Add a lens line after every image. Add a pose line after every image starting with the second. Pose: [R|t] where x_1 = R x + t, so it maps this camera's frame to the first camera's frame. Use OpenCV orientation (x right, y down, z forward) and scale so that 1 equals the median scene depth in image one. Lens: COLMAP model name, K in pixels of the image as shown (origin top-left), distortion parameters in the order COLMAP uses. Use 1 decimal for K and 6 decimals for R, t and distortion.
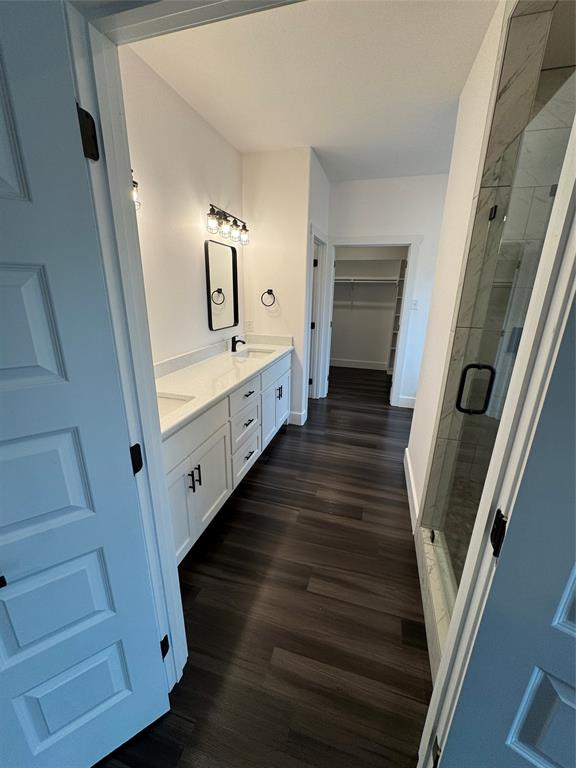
lens RADIAL K [[308.4, 0, 287.9], [0, 308.4, 382.3], [0, 0, 1]] dist [-0.001055, -0.000359]
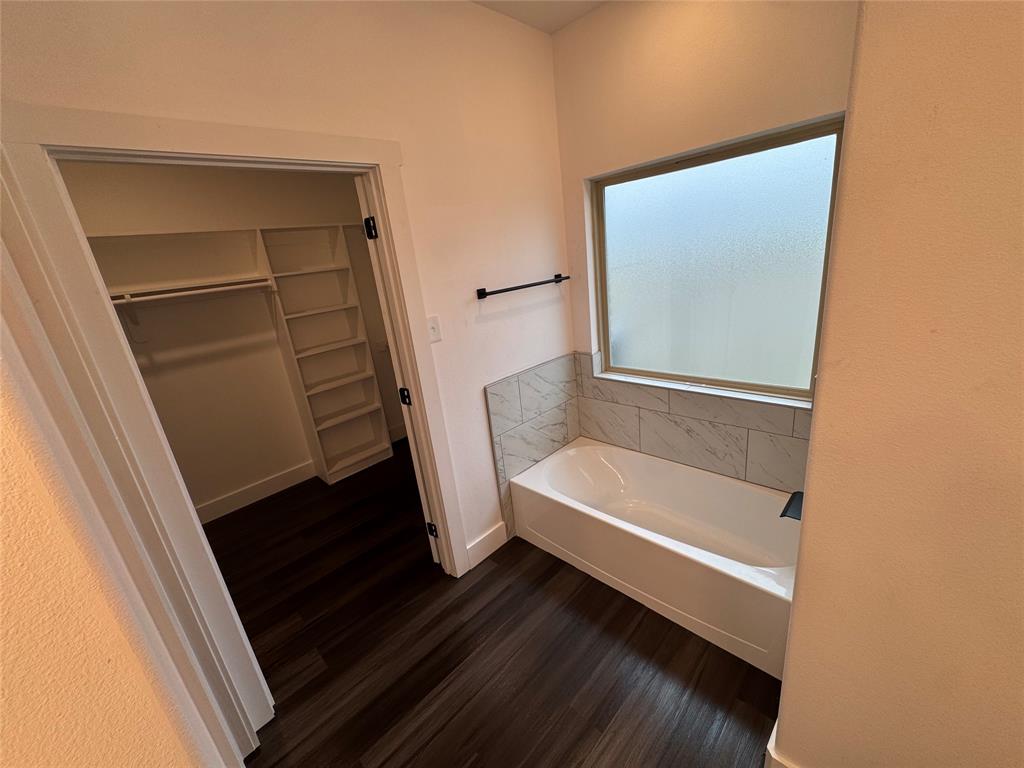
lens RADIAL K [[411.2, 0, 517.7], [0, 411.2, 383.2], [0, 0, 1]] dist [-0.001055, -0.000359]
pose [[0.461888, -0.322780, 0.826119, 0.016629], [0.368517, 0.917065, 0.152274, -0.230728], [-0.806755, 0.234105, 0.542531, 0.655221]]
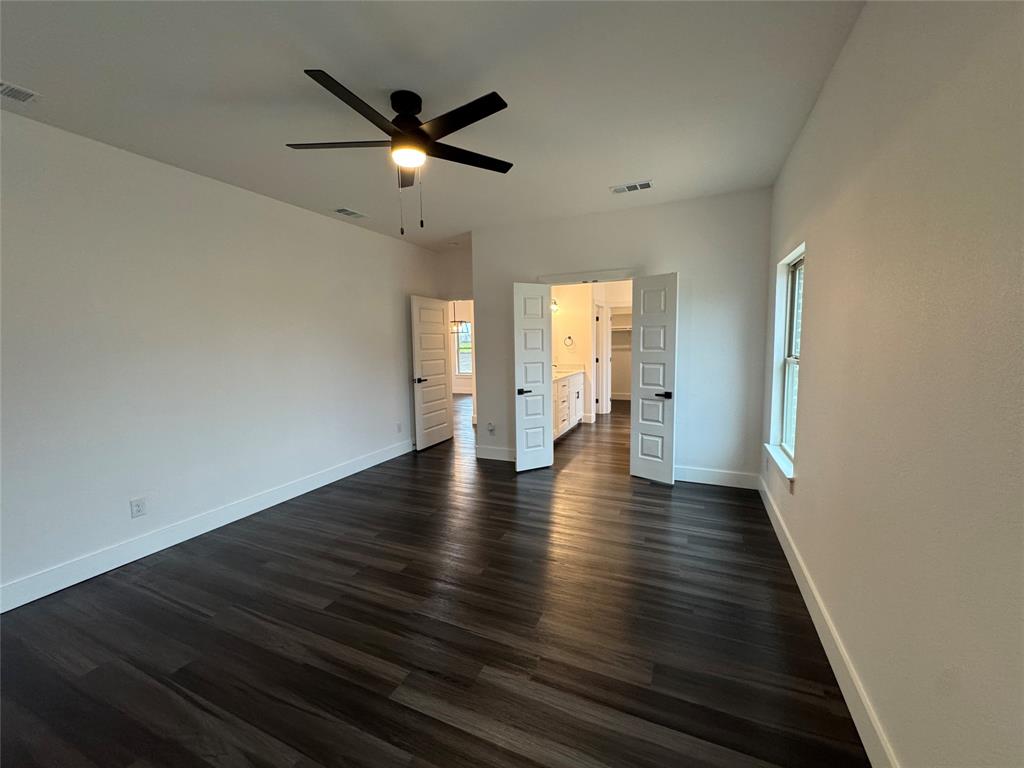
lens RADIAL K [[411.2, 0, 510.7], [0, 411.2, 381.8], [0, 0, 1]] dist [-0.001055, -0.000359]
pose [[0.990706, -0.023139, -0.134040, -0.068783], [-0.004132, 0.979851, -0.199689, 0.323170], [0.135959, 0.198387, 0.970648, -0.963651]]
